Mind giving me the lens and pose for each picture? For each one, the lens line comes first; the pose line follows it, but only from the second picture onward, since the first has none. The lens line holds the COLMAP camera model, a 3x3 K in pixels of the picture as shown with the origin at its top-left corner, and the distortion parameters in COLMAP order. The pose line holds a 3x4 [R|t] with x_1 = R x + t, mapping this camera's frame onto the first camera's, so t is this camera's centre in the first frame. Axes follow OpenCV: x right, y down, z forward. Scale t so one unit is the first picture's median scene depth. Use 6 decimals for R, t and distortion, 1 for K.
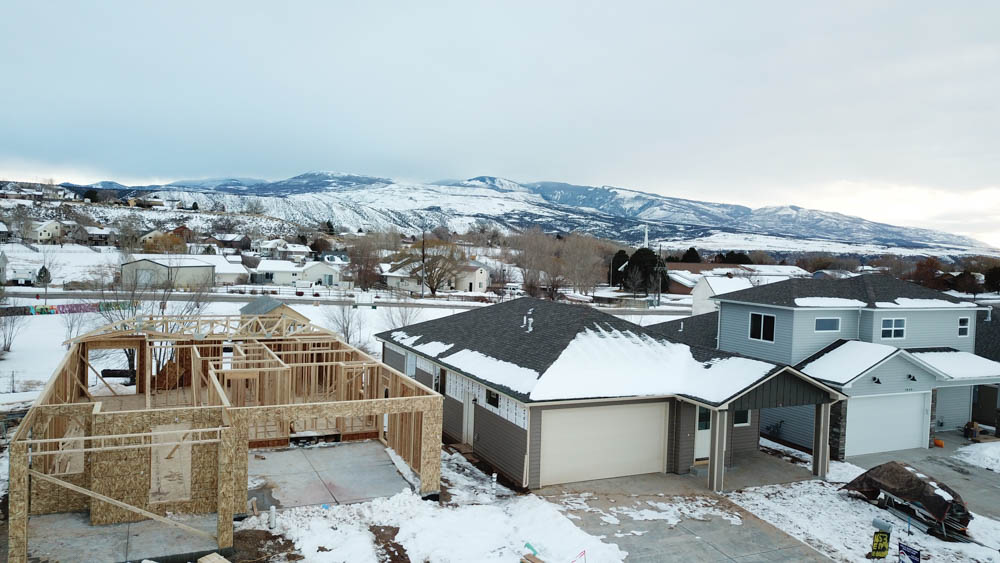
lens RADIAL K [[752.8, 0, 500.0], [0, 752.8, 281.5], [0, 0, 1]] dist [0.027691, -0.034281]
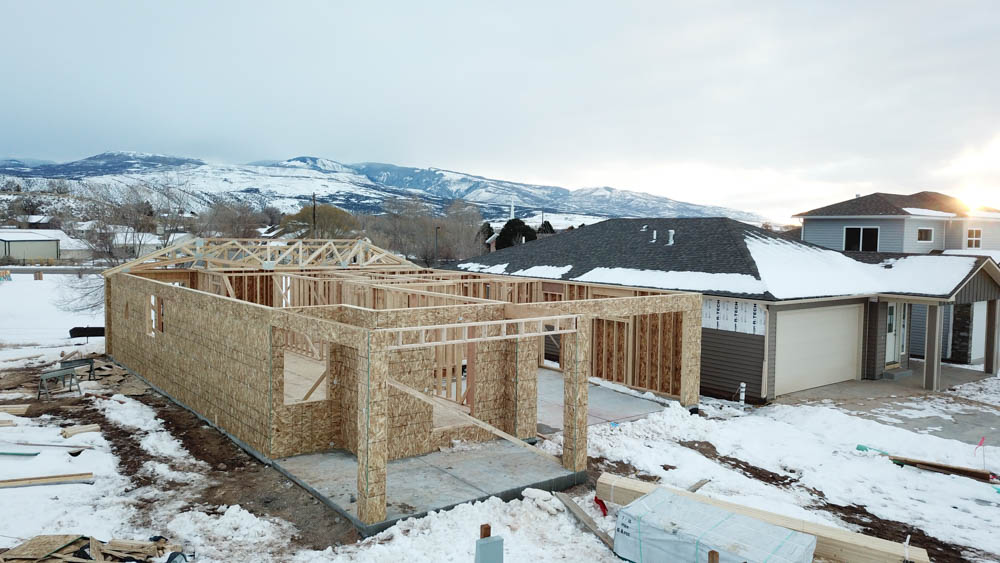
lens RADIAL K [[752.8, 0, 500.0], [0, 752.8, 281.5], [0, 0, 1]] dist [0.027691, -0.034281]
pose [[0.973859, -0.033215, 0.224710, -0.416630], [0.027969, 0.999258, 0.026490, 0.093677], [-0.225423, -0.019513, 0.974066, 0.188694]]
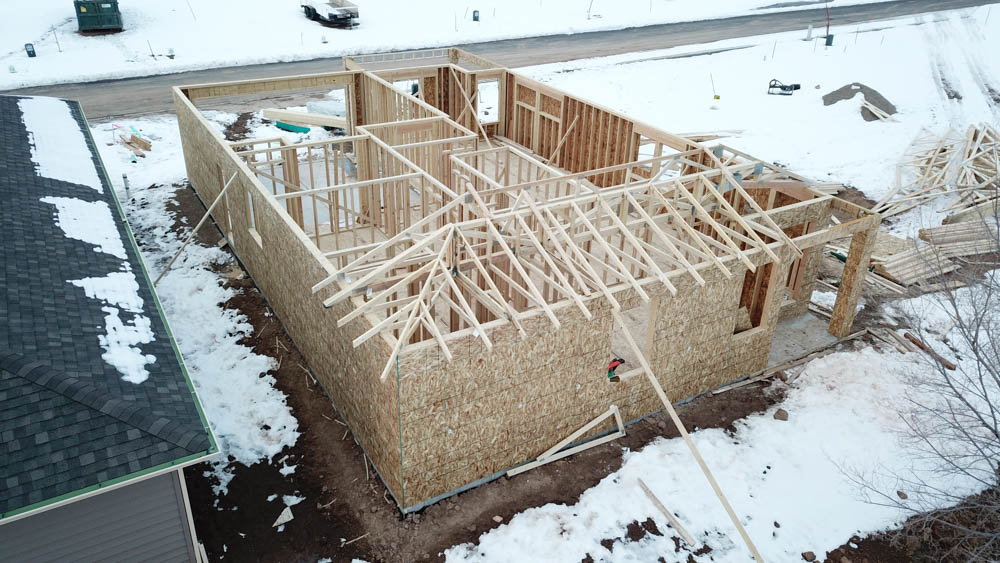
lens RADIAL K [[752.8, 0, 500.0], [0, 752.8, 281.5], [0, 0, 1]] dist [0.027691, -0.034281]
pose [[-0.992373, -0.011830, -0.122703, -0.329197], [-0.073504, 0.855858, 0.511961, -0.142631], [0.098960, 0.517075, -0.850200, 1.726764]]
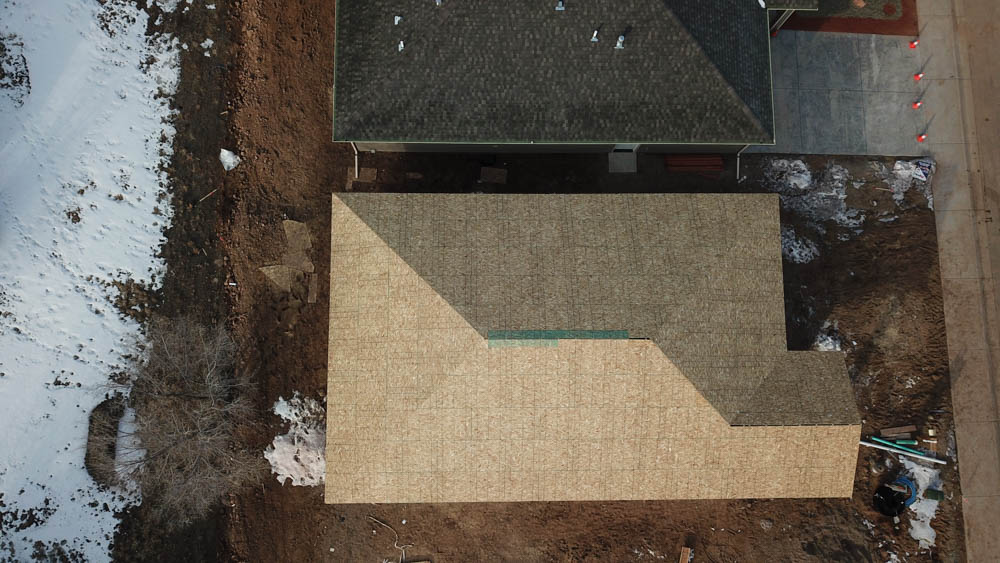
lens RADIAL K [[752.8, 0, 500.0], [0, 752.8, 281.5], [0, 0, 1]] dist [0.027691, -0.034281]
pose [[0.416026, -0.903265, 0.105047, -0.448028], [0.020026, 0.124591, 0.992006, -0.962958], [-0.909132, -0.410597, 0.069921, 1.085364]]
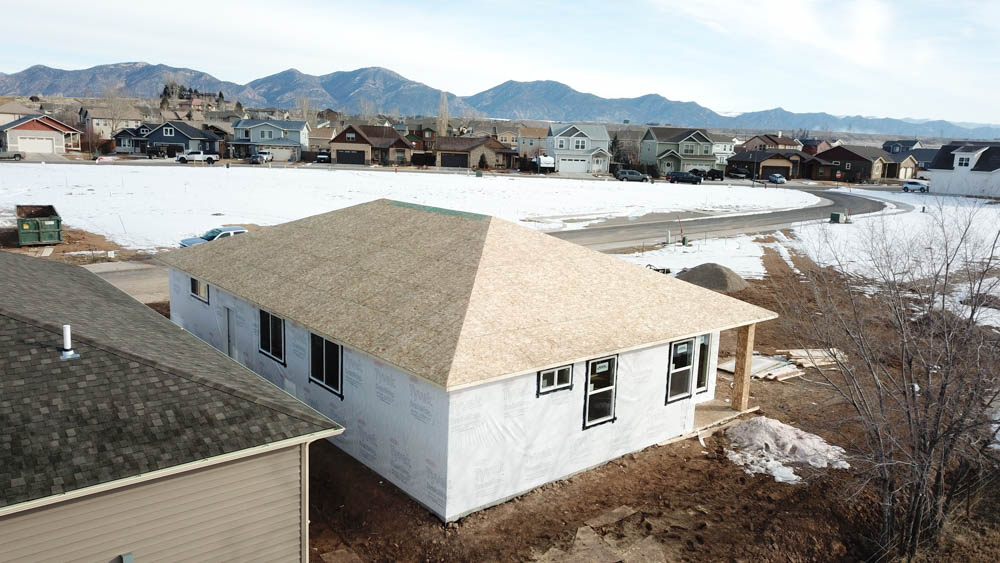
lens RADIAL K [[763.6, 0, 513.5], [0, 763.6, 280.4], [0, 0, 1]] dist [0.001632, 0.003498]
pose [[-0.957302, -0.023875, -0.288102, -0.210612], [-0.087501, 0.973767, 0.210050, -0.093673], [0.275530, 0.226290, -0.934278, 1.916006]]
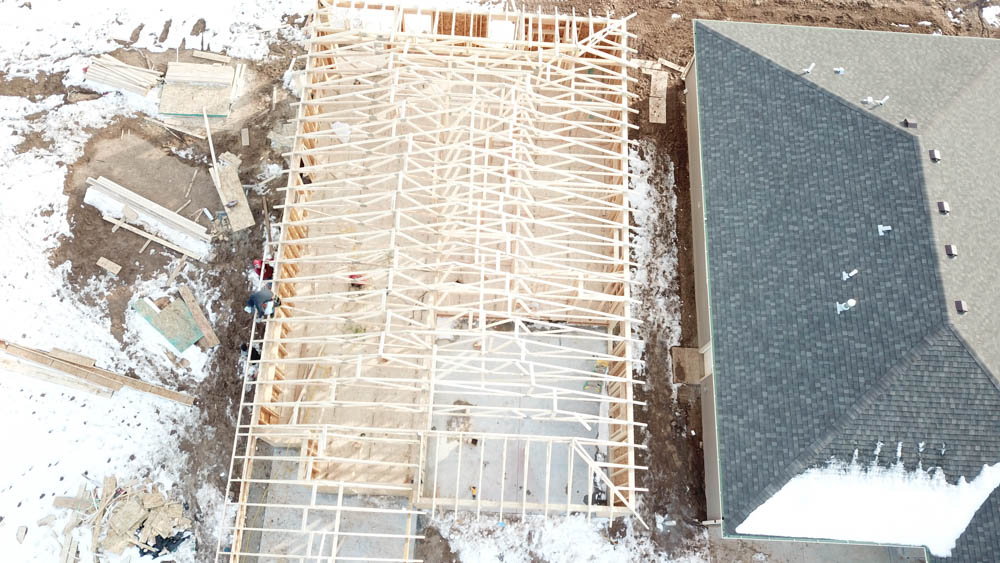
lens RADIAL K [[752.8, 0, 500.0], [0, 752.8, 281.5], [0, 0, 1]] dist [0.027691, -0.034281]
pose [[0.888990, 0.435099, -0.142775, -0.181289], [-0.046584, 0.396096, 0.917027, -0.674109], [0.455550, -0.808577, 0.372394, 0.691573]]
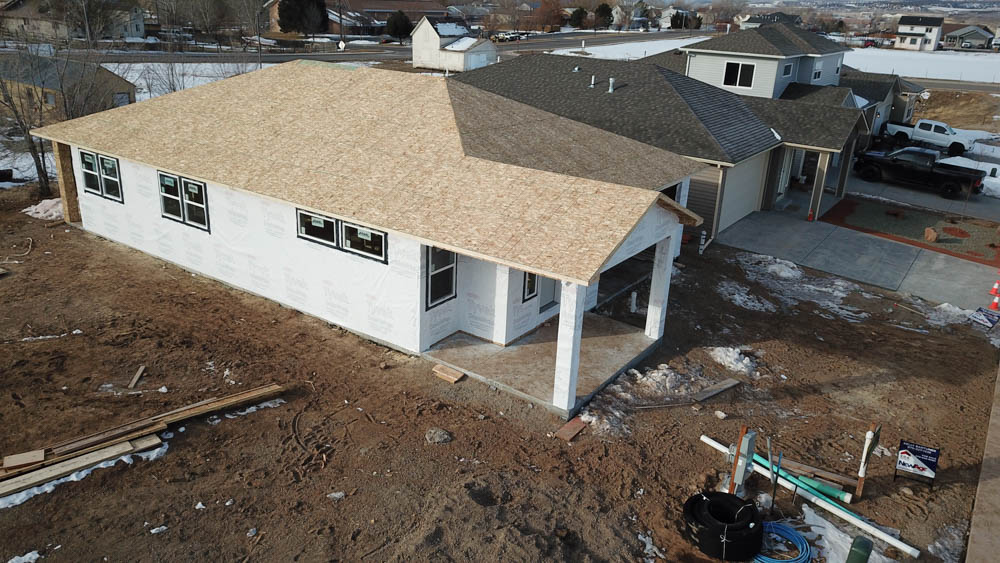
lens RADIAL K [[752.8, 0, 500.0], [0, 752.8, 281.5], [0, 0, 1]] dist [0.027691, -0.034281]
pose [[0.864072, -0.175459, 0.471798, -0.684486], [0.009310, 0.942693, 0.333532, -0.034945], [-0.503282, -0.283803, 0.816188, 0.220554]]
